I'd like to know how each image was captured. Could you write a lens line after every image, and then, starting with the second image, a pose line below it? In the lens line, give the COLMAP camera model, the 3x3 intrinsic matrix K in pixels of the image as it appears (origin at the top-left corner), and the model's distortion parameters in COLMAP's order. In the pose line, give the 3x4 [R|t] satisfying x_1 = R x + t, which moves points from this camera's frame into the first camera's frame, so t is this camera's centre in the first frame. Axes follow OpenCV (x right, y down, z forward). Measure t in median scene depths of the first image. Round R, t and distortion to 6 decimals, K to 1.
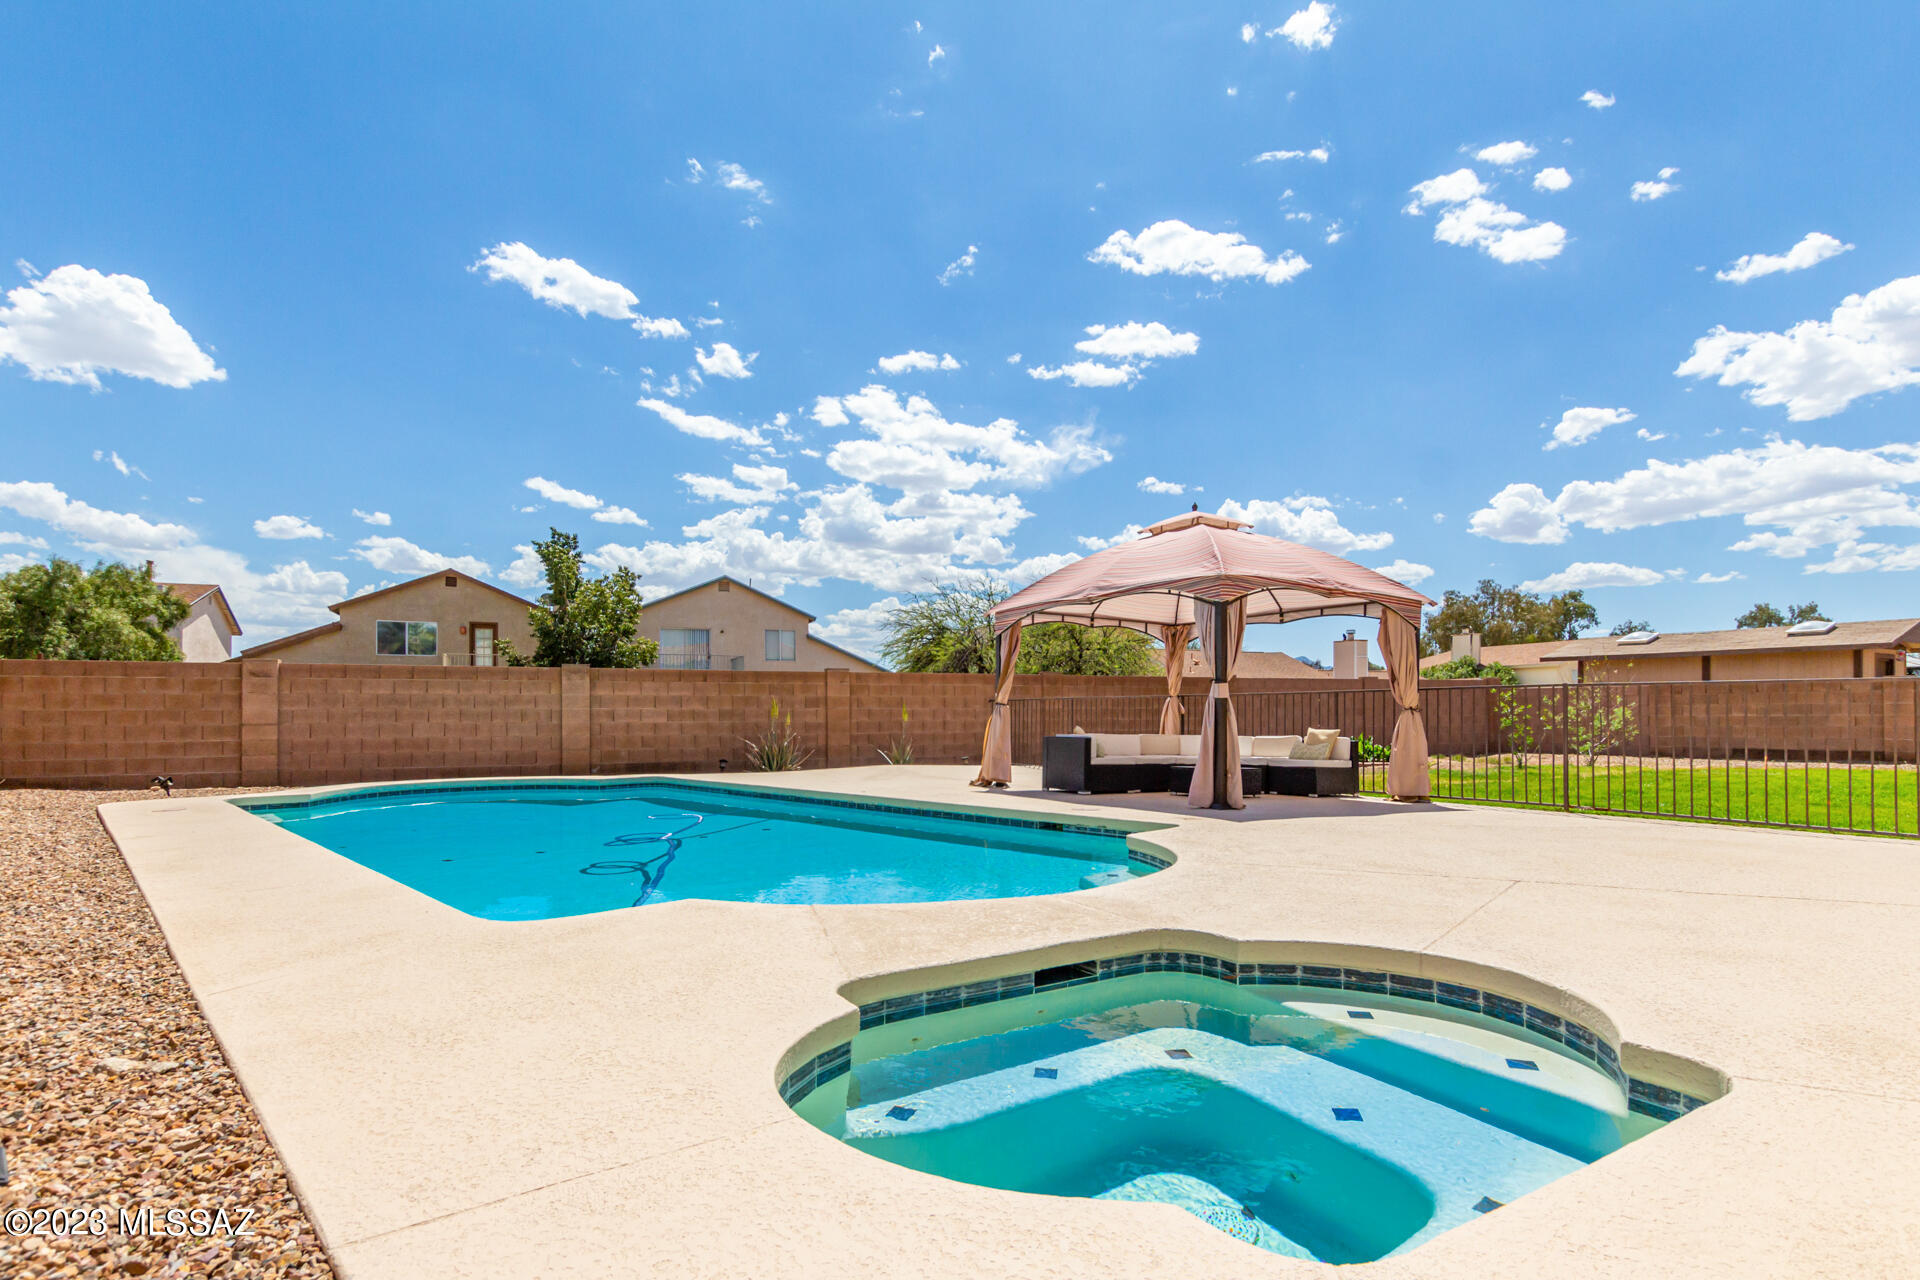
lens RADIAL K [[940.3, 0, 959.4], [0, 940.3, 683.8], [0, 0, 1]] dist [0.000663, 0.000130]
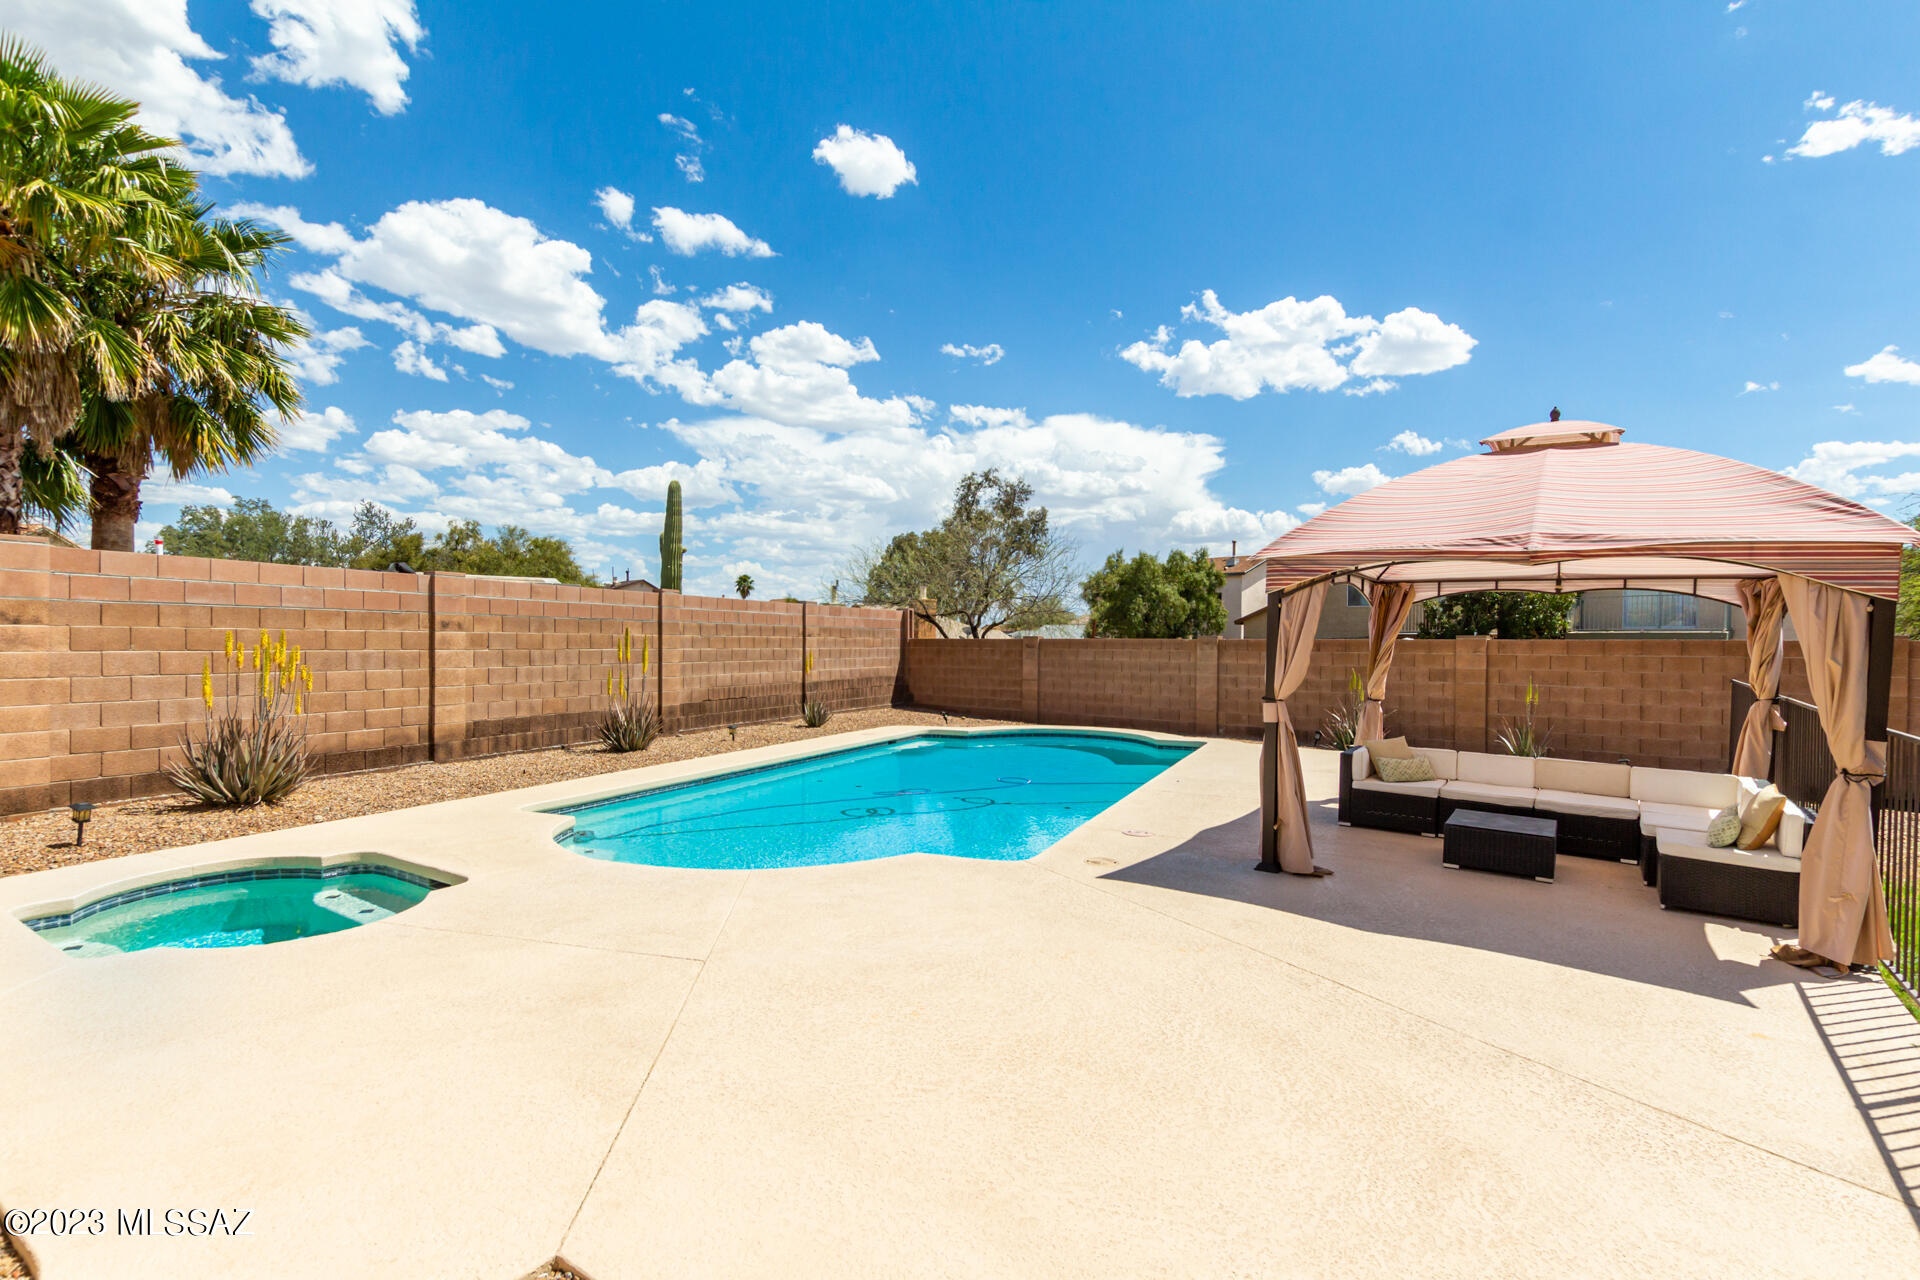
lens RADIAL K [[909.2, 0, 960.0], [0, 909.2, 640.0], [0, 0, 1]] dist [-0.000688, -0.000090]
pose [[0.413173, 0.002940, -0.910648, 0.475082], [0.020543, 0.999710, 0.012549, -0.036264], [0.910421, -0.023892, 0.412993, 0.269506]]
